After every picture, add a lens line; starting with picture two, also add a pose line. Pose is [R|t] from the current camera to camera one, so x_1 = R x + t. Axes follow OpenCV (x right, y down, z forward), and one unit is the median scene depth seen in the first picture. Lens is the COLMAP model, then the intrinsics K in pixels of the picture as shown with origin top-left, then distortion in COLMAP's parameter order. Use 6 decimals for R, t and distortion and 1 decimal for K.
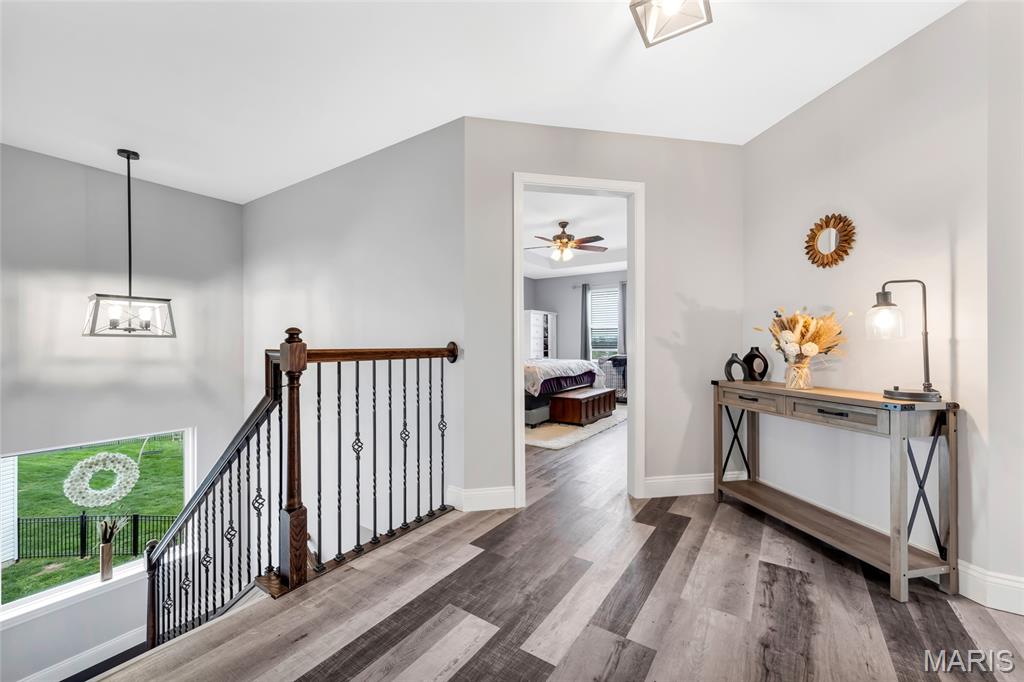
lens RADIAL K [[412.6, 0, 513.6], [0, 412.6, 335.9], [0, 0, 1]] dist [0.007829, 0.000085]
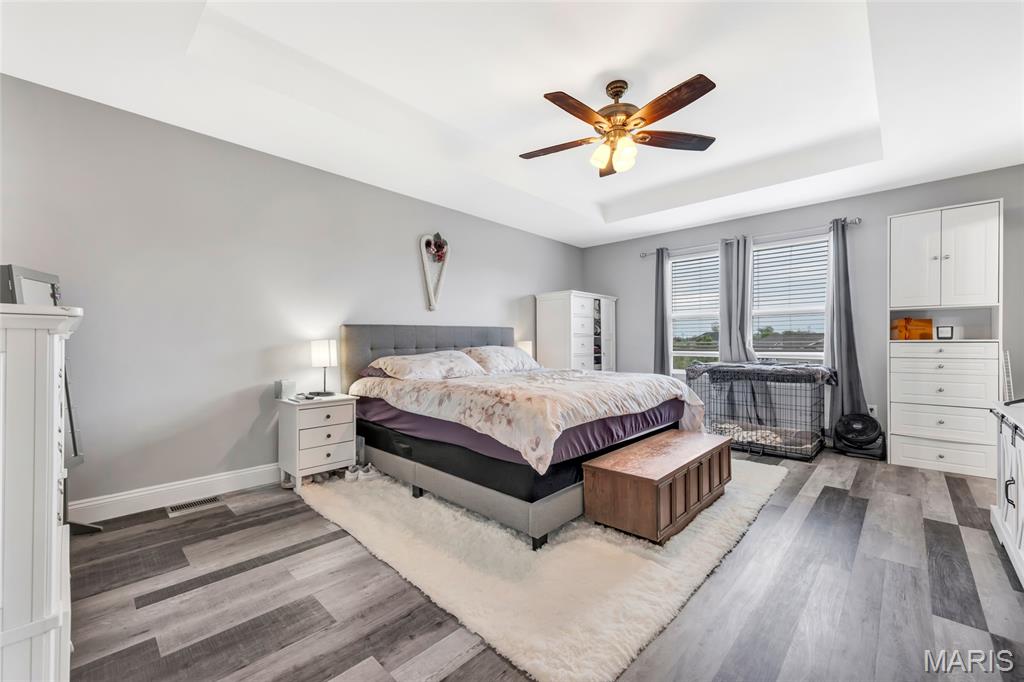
lens RADIAL K [[412.6, 0, 513.6], [0, 412.6, 335.9], [0, 0, 1]] dist [0.007829, 0.000085]
pose [[0.986631, -0.003715, -0.162930, 0.069287], [0.003408, 0.999992, -0.002168, 0.009179], [0.162937, 0.001583, 0.986635, 0.440767]]
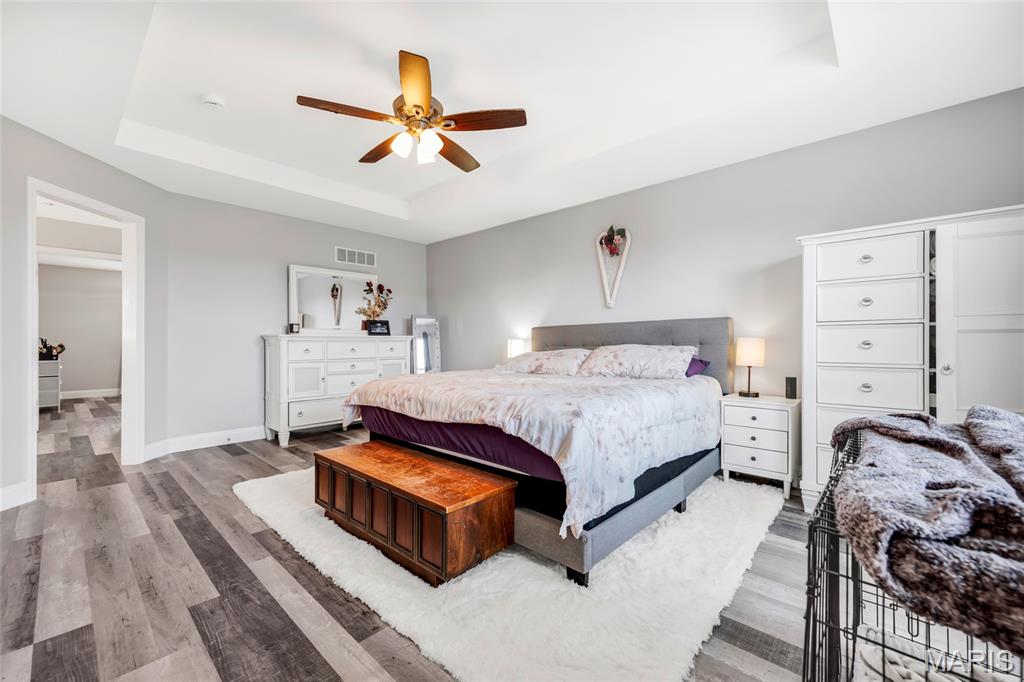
lens RADIAL K [[412.6, 0, 513.6], [0, 412.6, 335.9], [0, 0, 1]] dist [0.007829, 0.000085]
pose [[-0.144276, -0.011410, -0.989472, 0.472571], [0.015463, 0.999785, -0.013783, 0.016685], [0.989417, -0.017289, -0.144068, 0.994383]]
